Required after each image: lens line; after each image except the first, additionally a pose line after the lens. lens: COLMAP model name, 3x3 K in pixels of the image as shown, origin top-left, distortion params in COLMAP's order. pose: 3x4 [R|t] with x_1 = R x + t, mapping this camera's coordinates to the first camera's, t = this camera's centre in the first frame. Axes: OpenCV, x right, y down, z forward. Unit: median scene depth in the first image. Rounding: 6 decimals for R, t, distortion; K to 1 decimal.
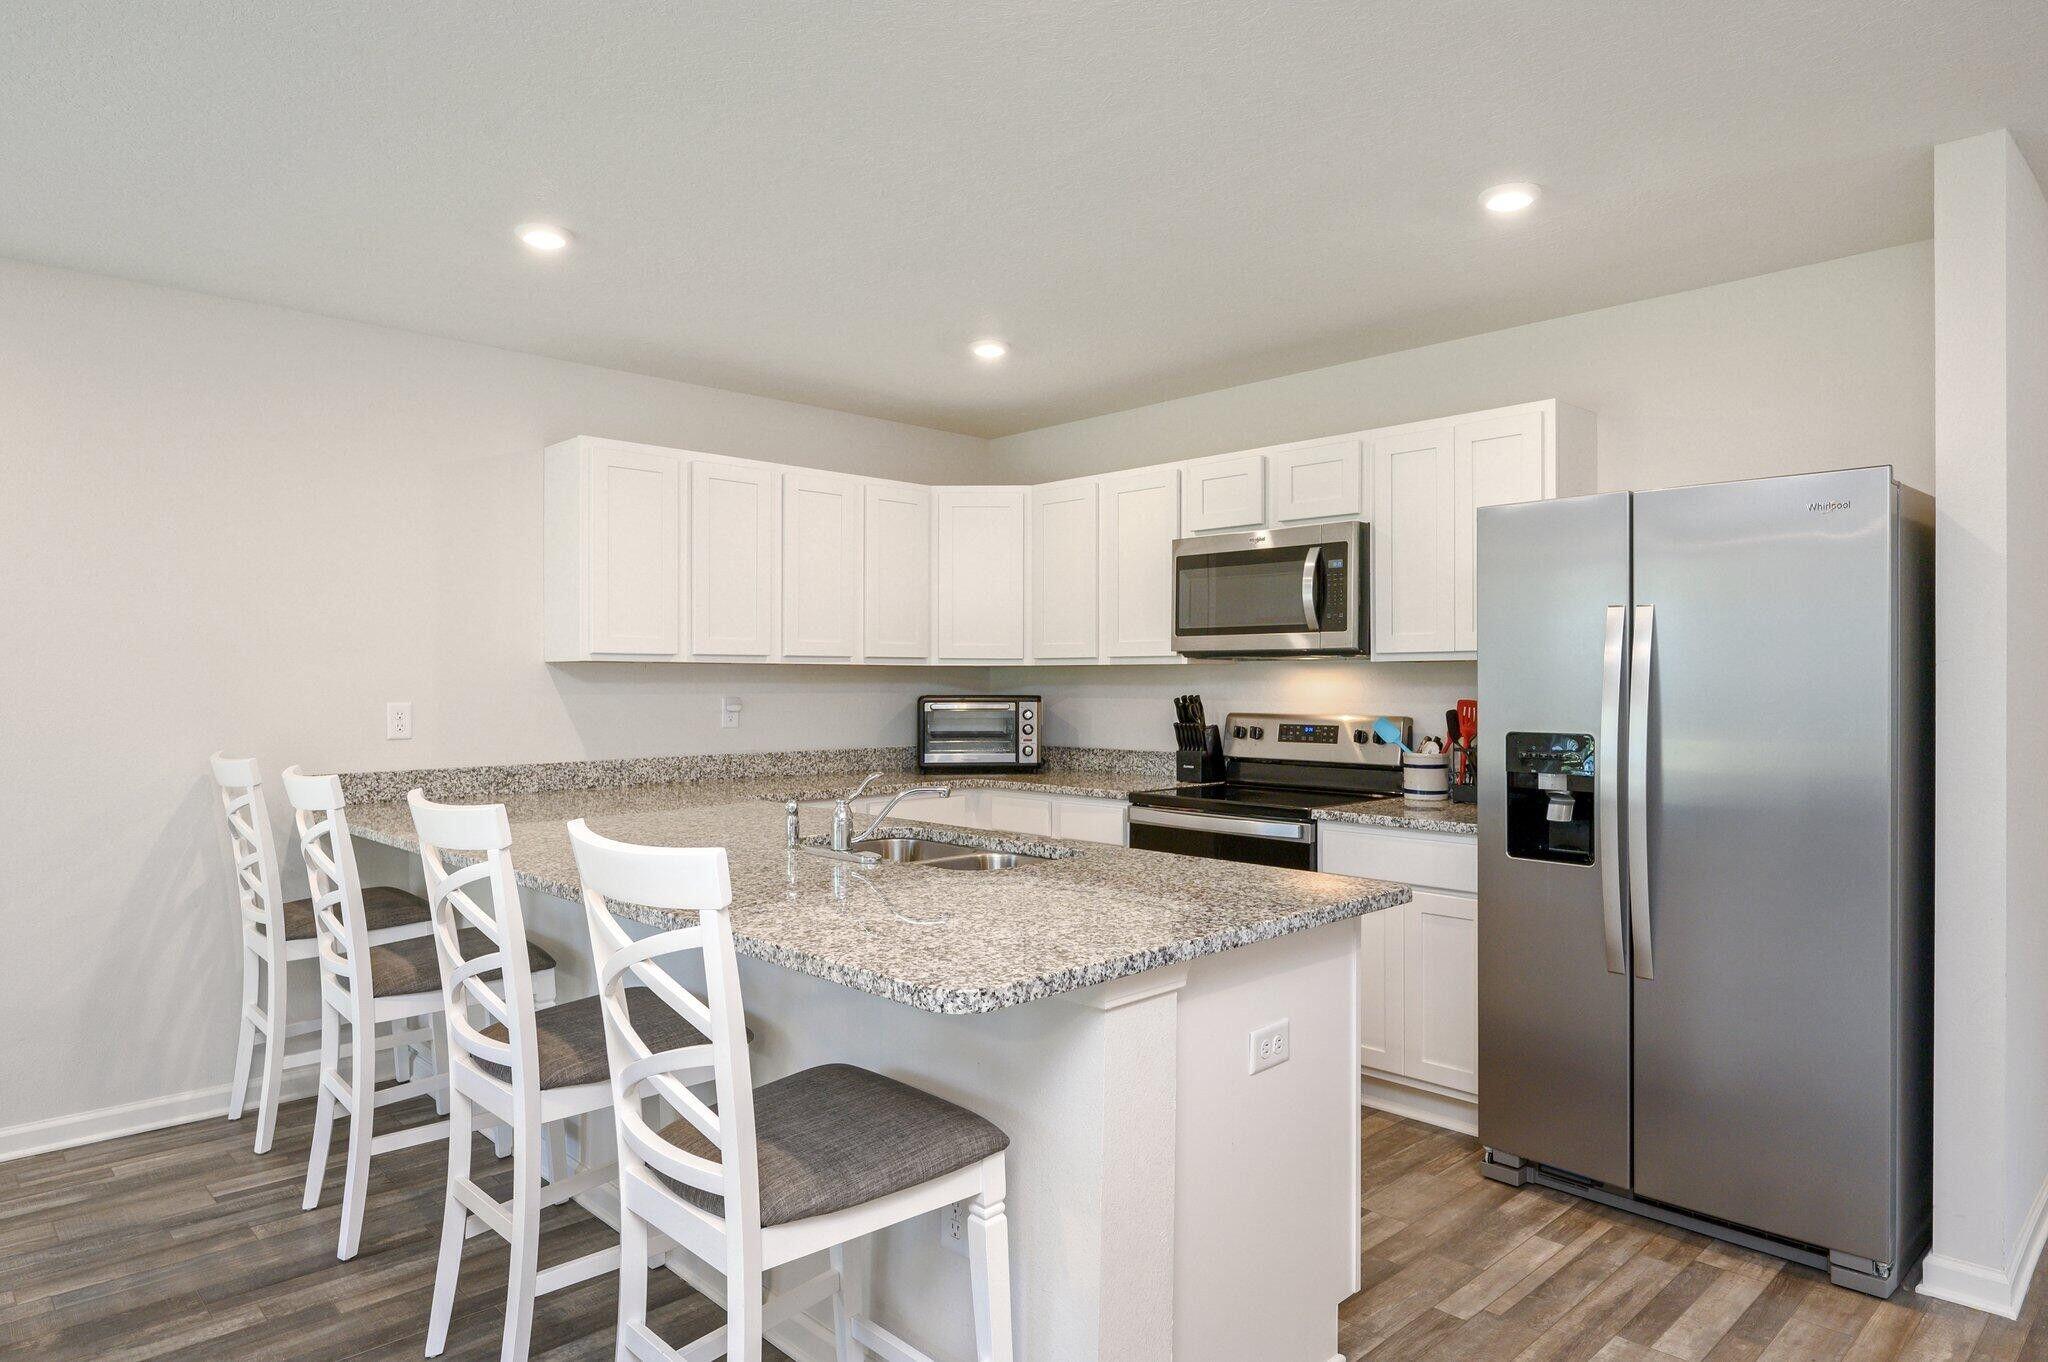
lens RADIAL K [[1232.6, 0, 1029.1], [0, 1232.6, 687.6], [0, 0, 1]] dist [-0.008667, -0.000328]
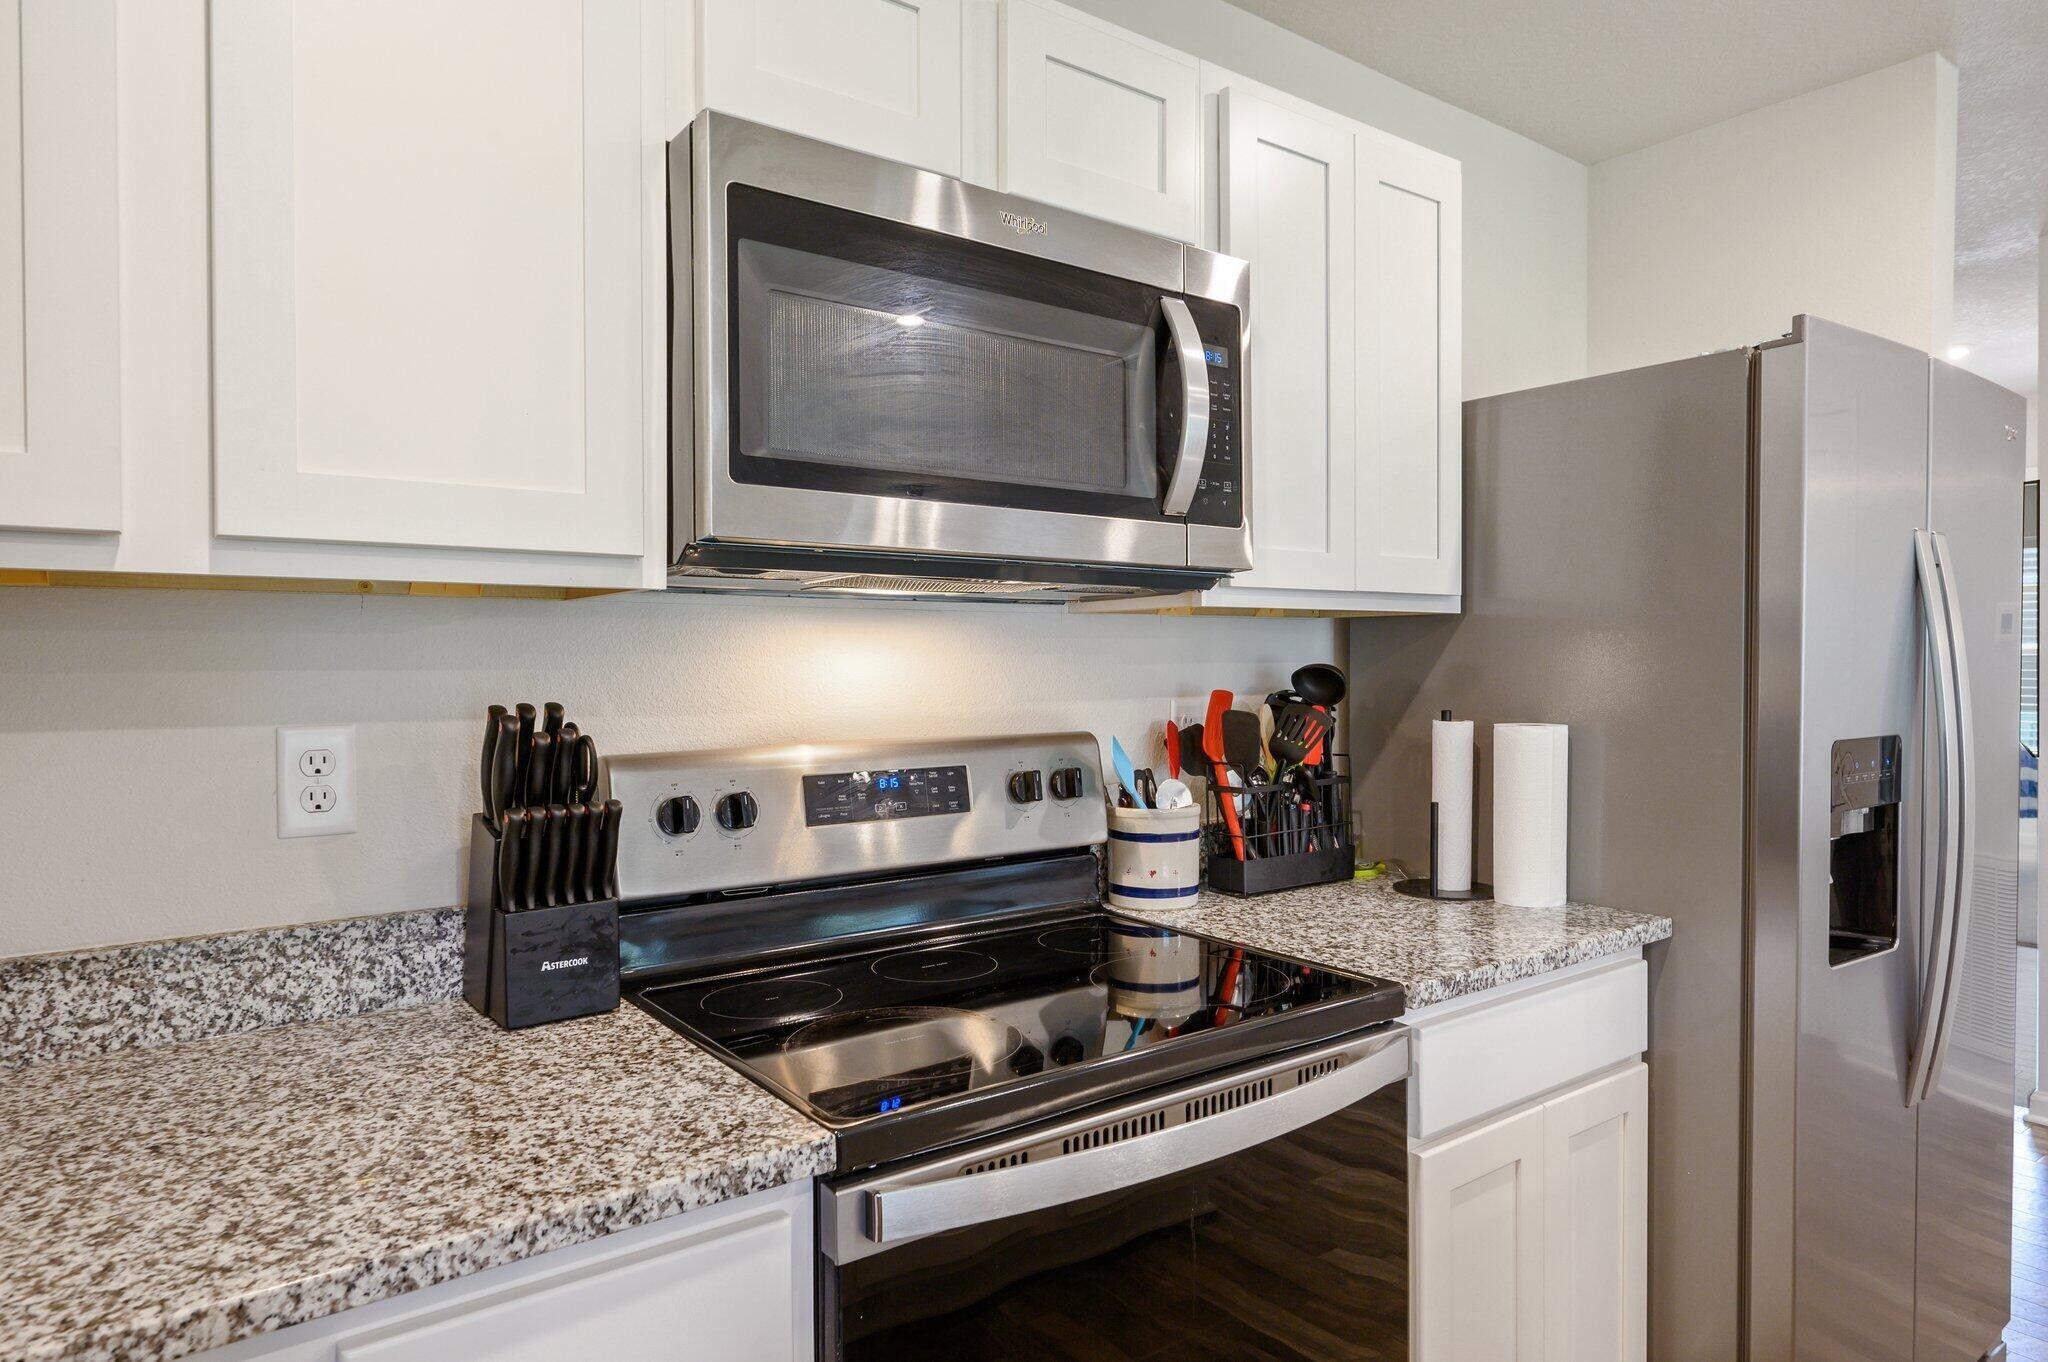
lens RADIAL K [[1228.6, 0, 1020.0], [0, 1228.6, 677.3], [0, 0, 1]] dist [-0.006151, 0.001584]
pose [[0.122690, -0.013569, 0.992352, -0.132675], [0.009625, 0.999876, 0.012482, -0.002295], [-0.992398, 0.008020, 0.122806, 0.888441]]
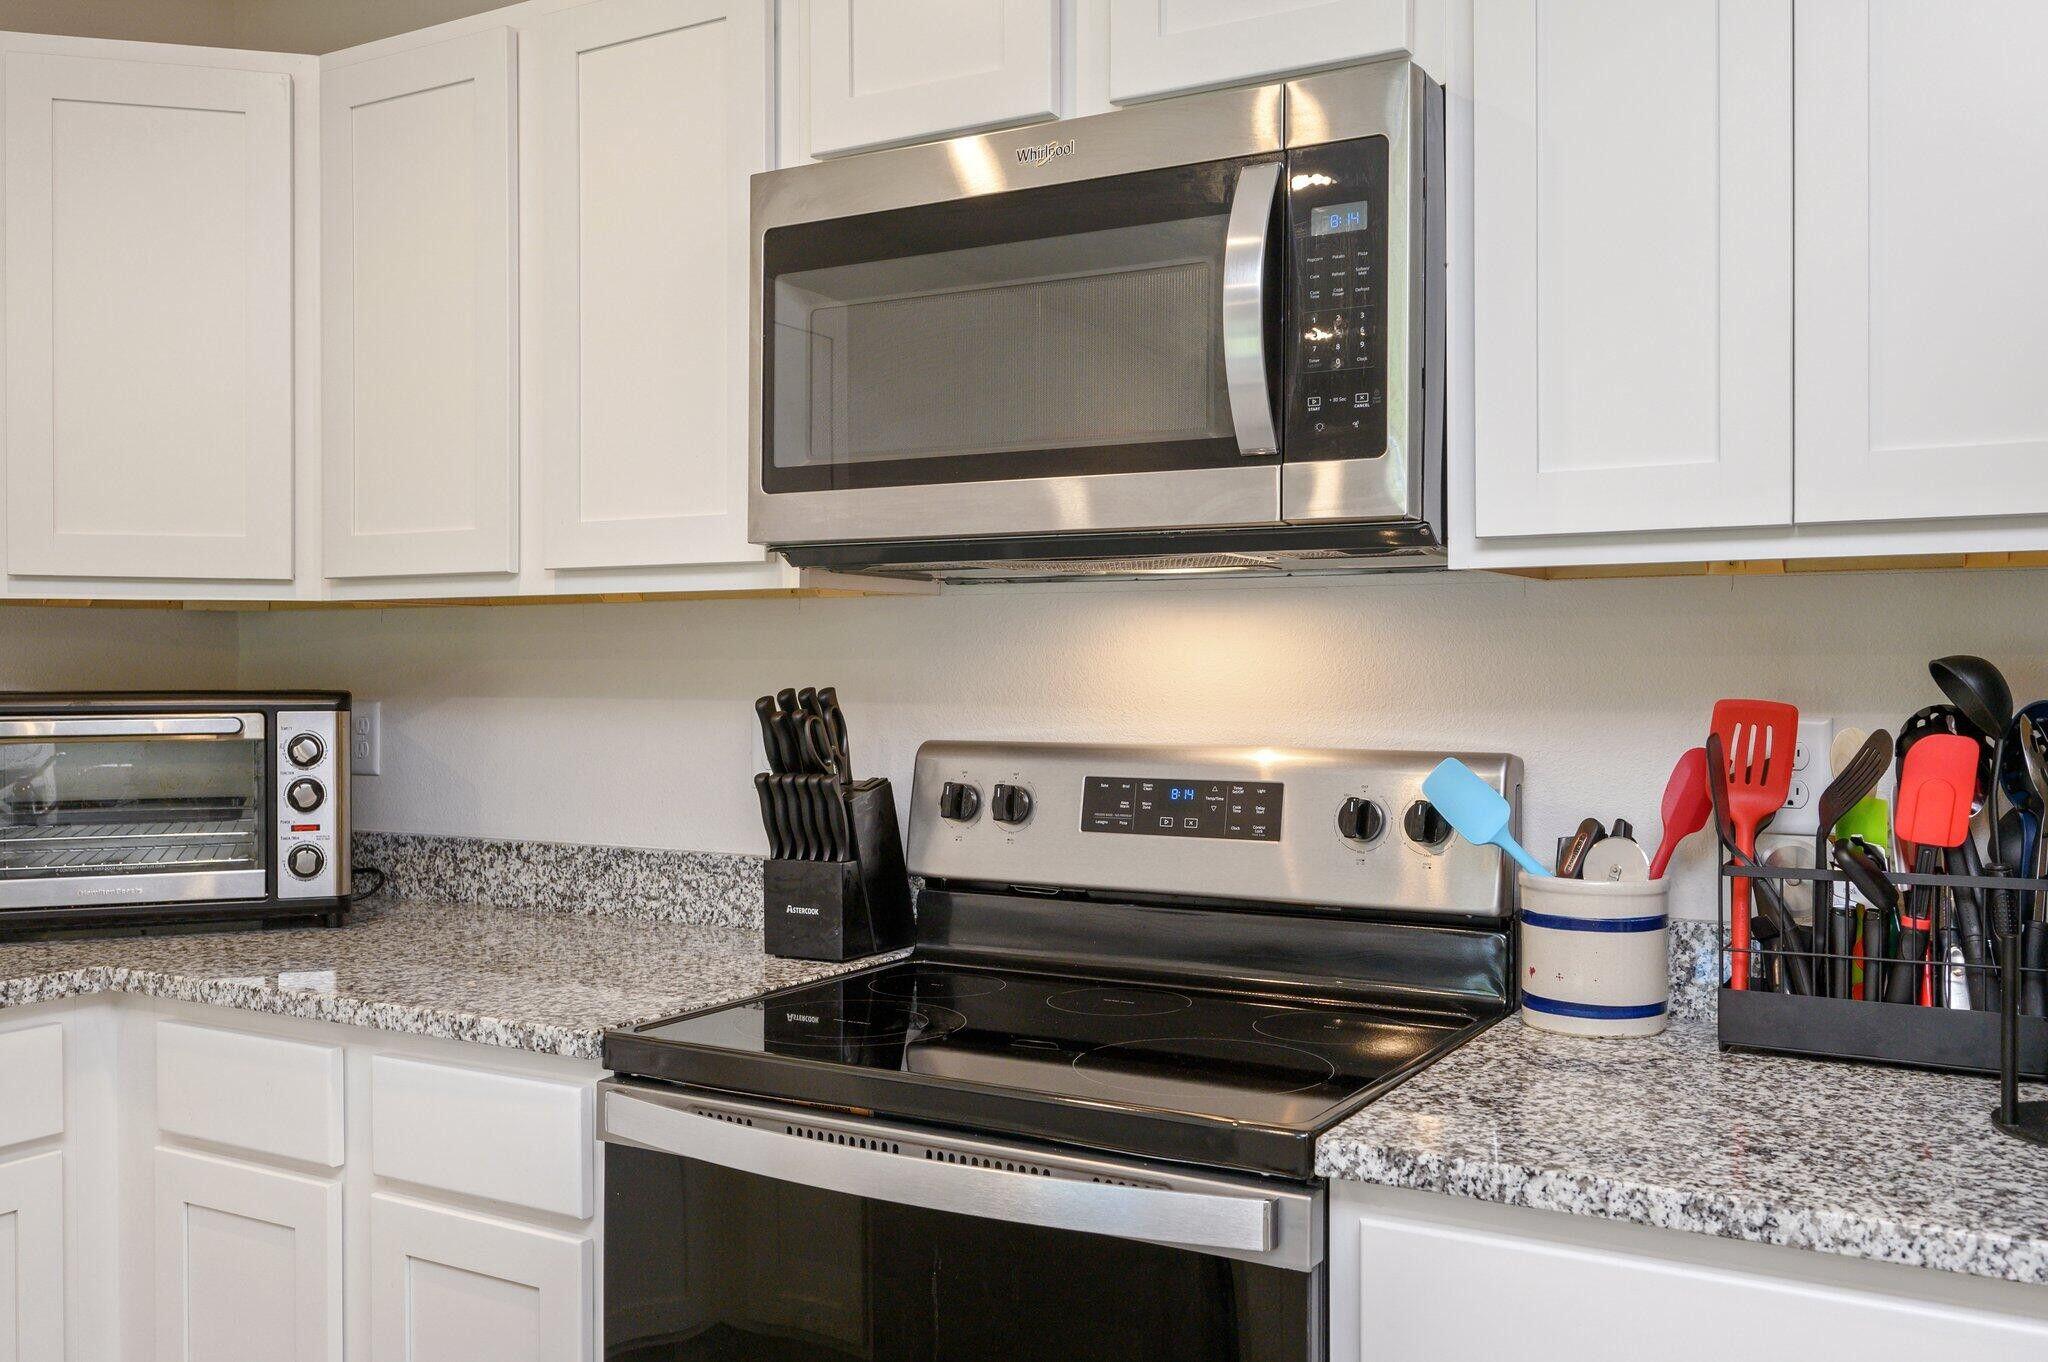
lens RADIAL K [[1765.3, 0, 1022.9], [0, 1765.3, 685.7], [0, 0, 1]] dist [-0.020351, -0.000105]
pose [[0.961796, -0.003595, 0.273745, 0.060661], [0.001941, 0.999978, 0.006316, 0.002757], [-0.273761, -0.005543, 0.961782, 0.555915]]
